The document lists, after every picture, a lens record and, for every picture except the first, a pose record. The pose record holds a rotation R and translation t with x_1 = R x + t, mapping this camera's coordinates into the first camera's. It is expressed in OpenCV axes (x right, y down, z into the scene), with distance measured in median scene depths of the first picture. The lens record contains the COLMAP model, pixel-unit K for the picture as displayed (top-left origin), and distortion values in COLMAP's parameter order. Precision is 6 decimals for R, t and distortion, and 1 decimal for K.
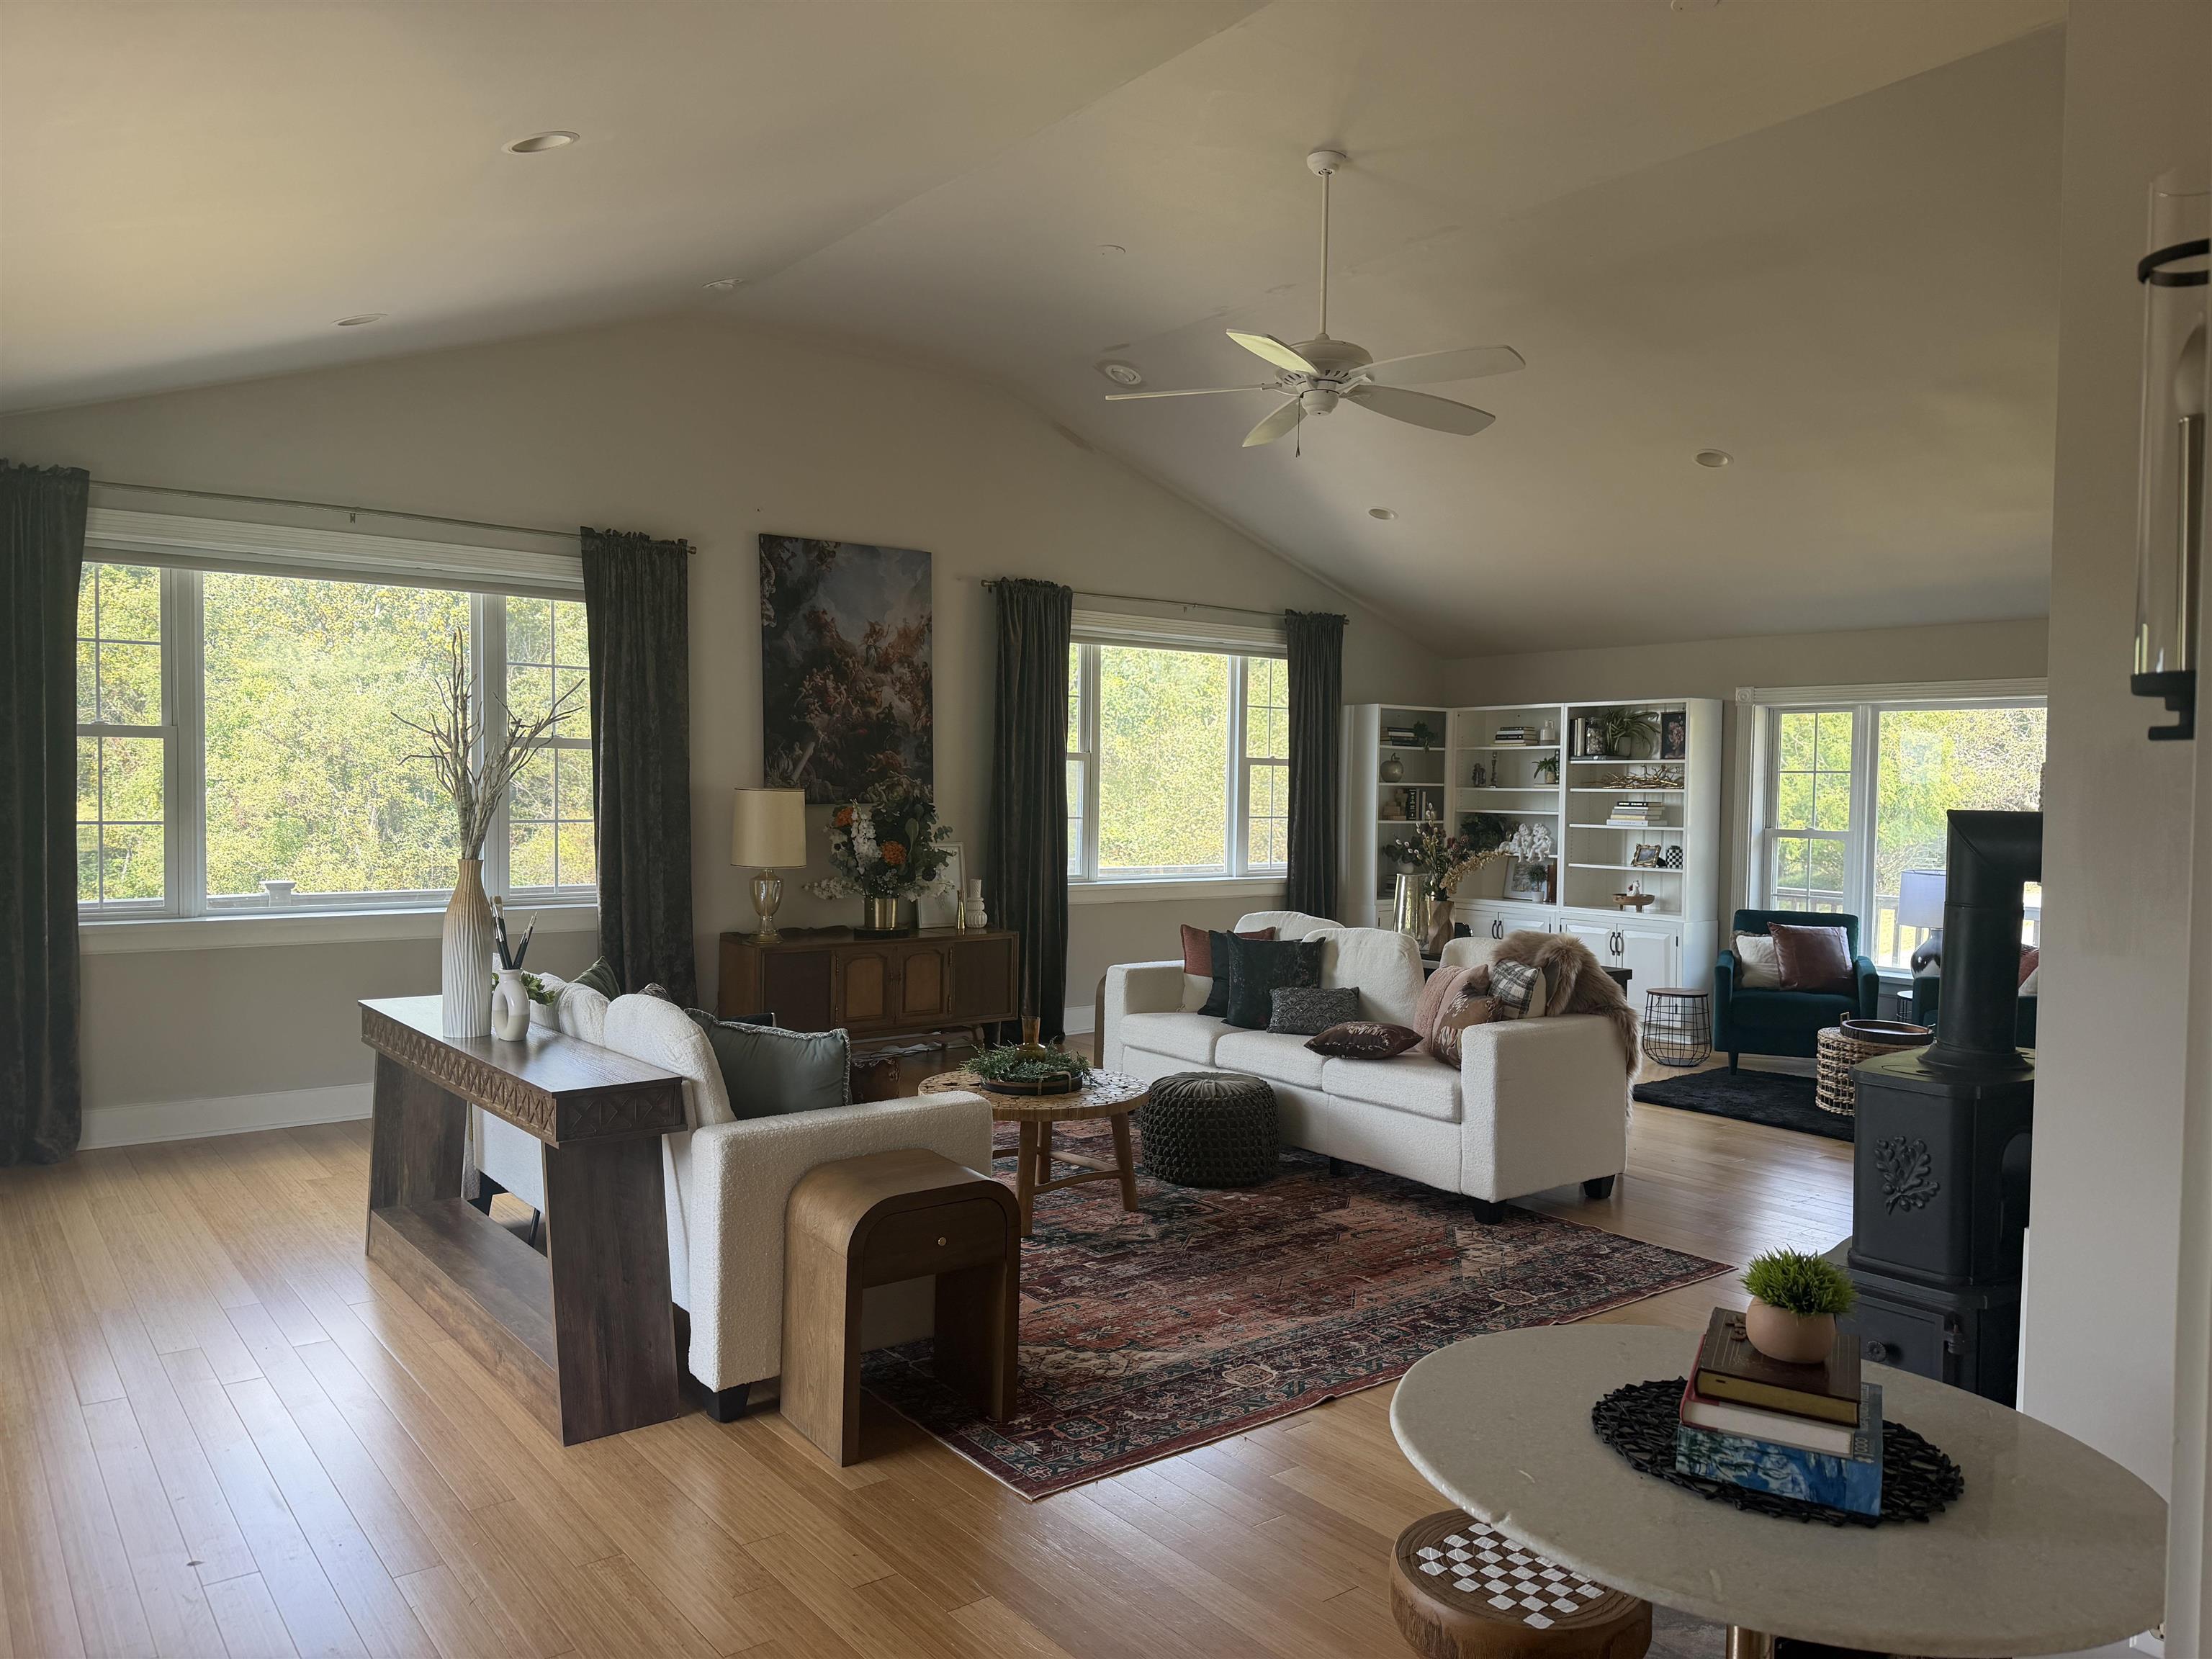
lens RADIAL K [[1553.8, 0, 1106.0], [0, 1553.8, 829.5], [0, 0, 1]] dist [0.144207, -0.209783]
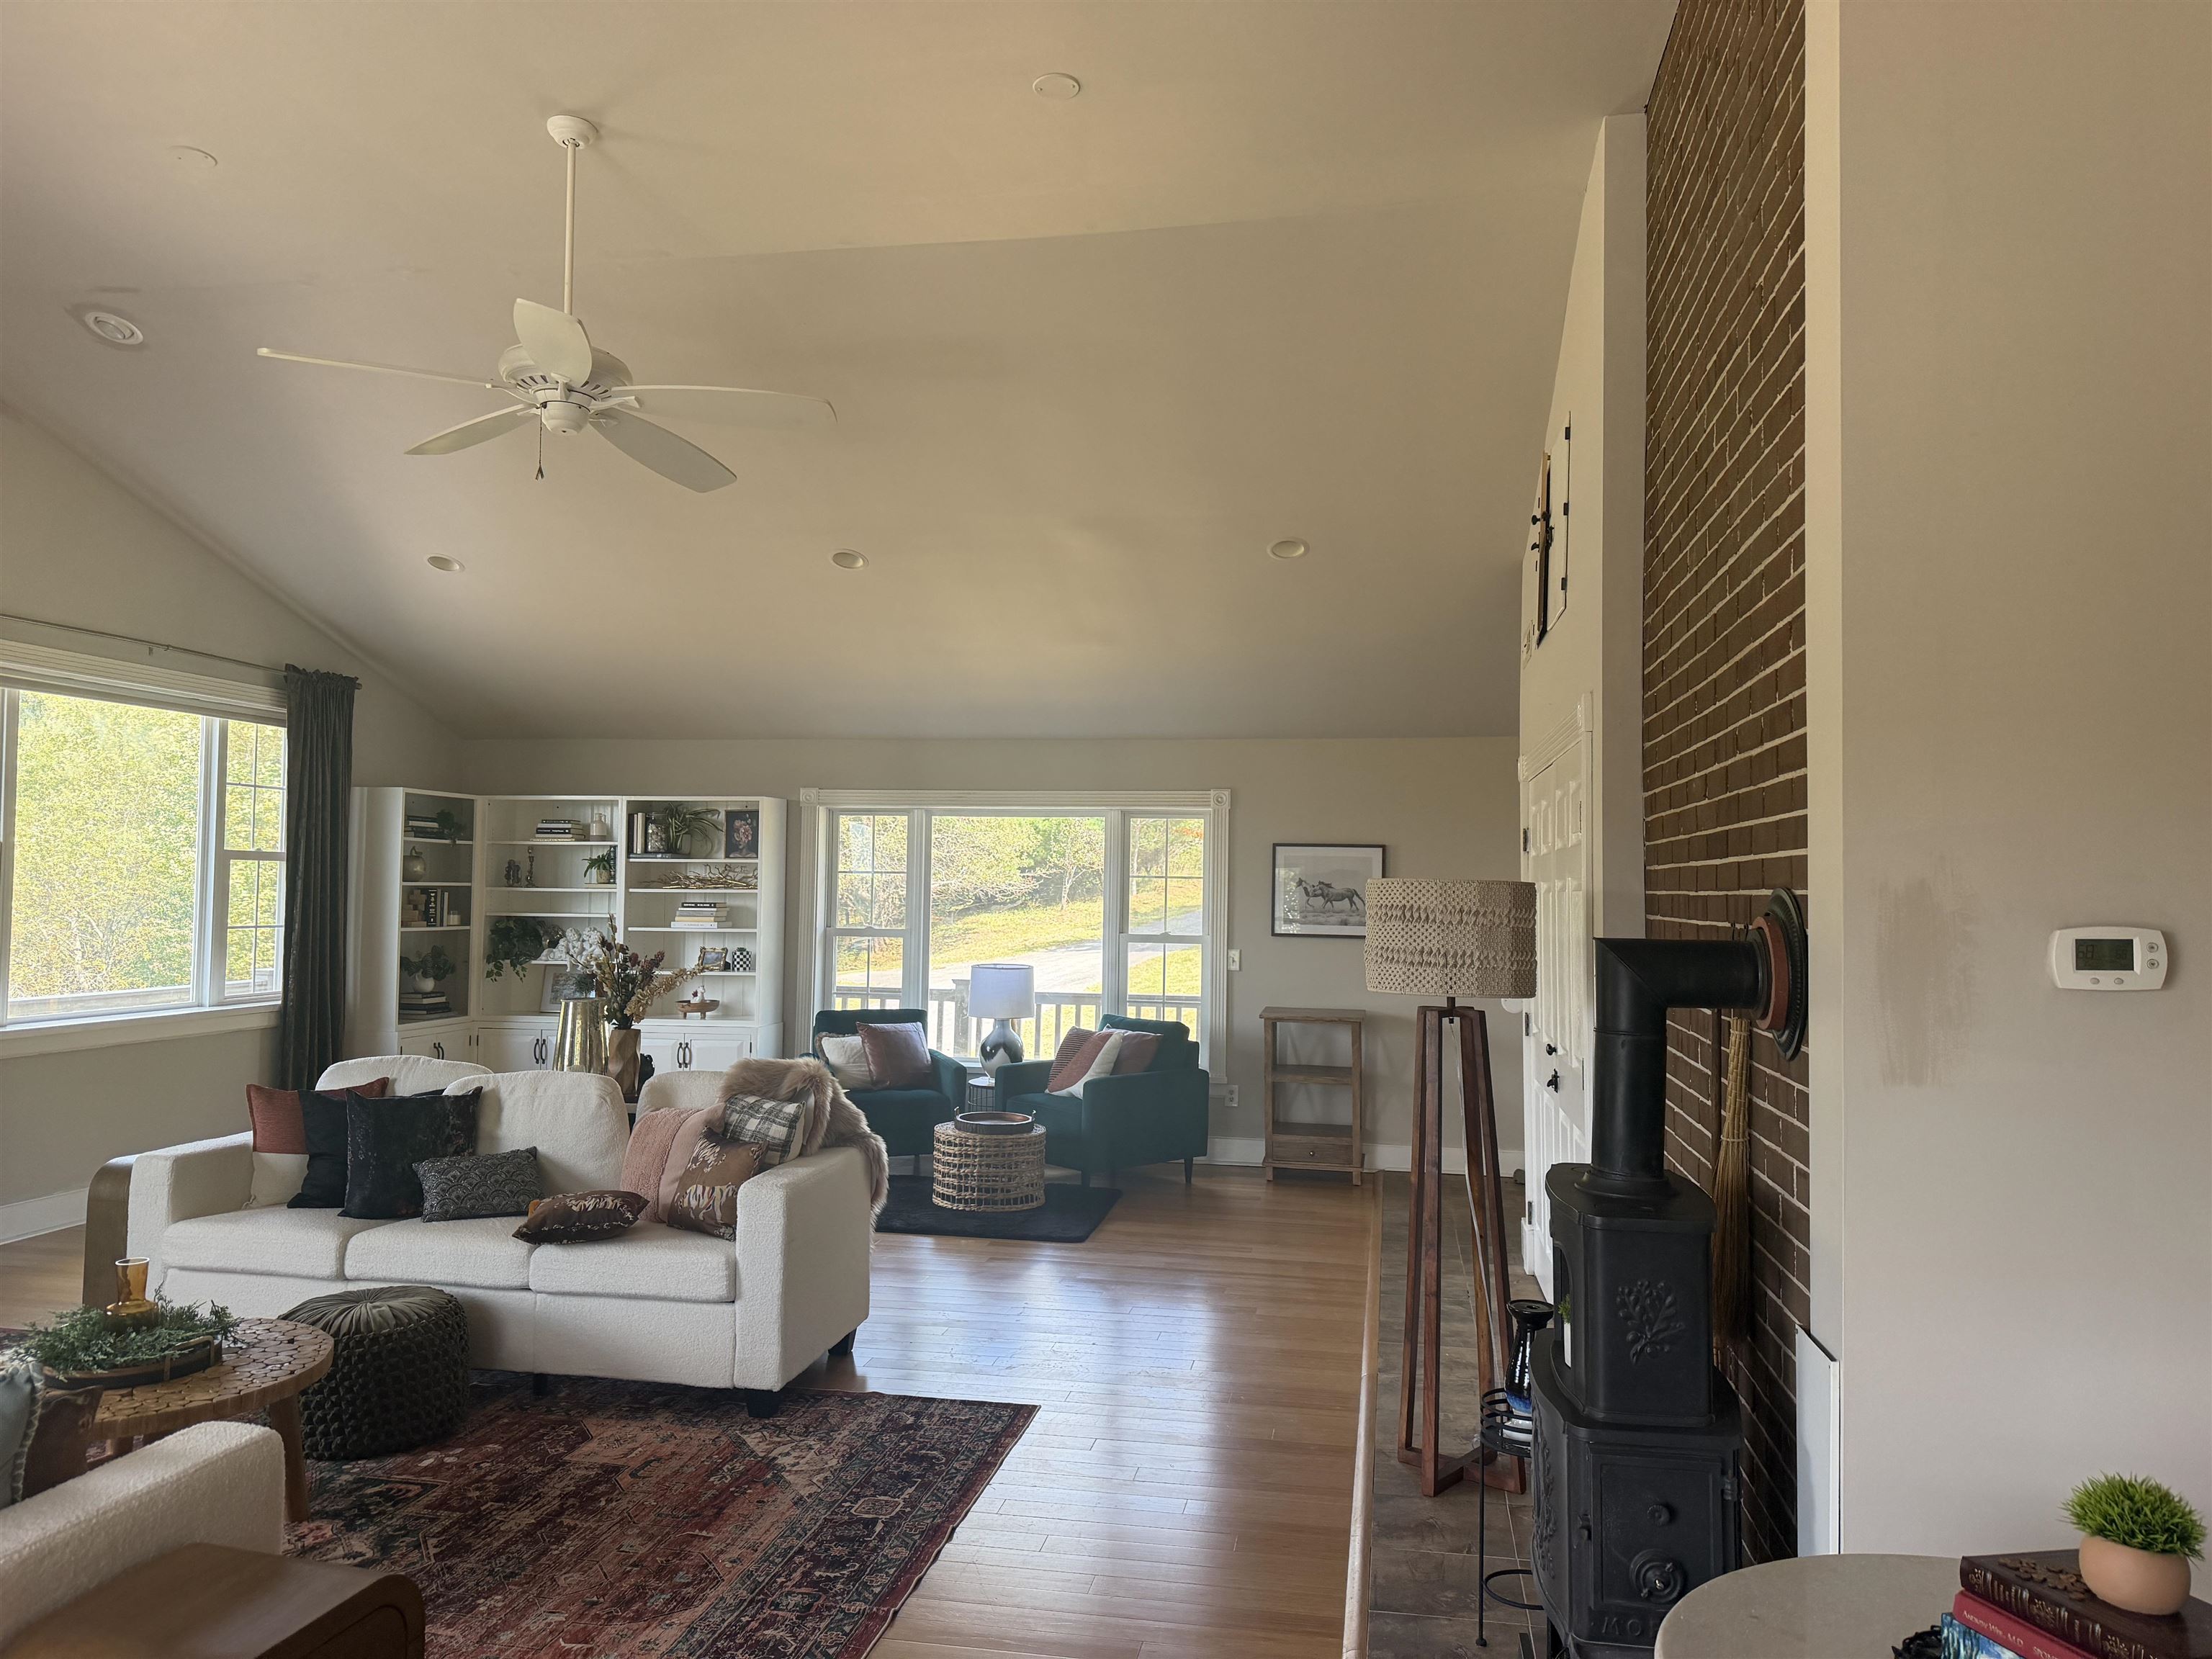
lens RADIAL K [[1553.8, 0, 1106.0], [0, 1553.8, 829.5], [0, 0, 1]] dist [0.144207, -0.209783]
pose [[0.749352, 0.020558, 0.661853, -0.144635], [0.016143, 0.998654, -0.049296, -0.014980], [-0.661975, 0.047624, 0.748011, 0.173801]]
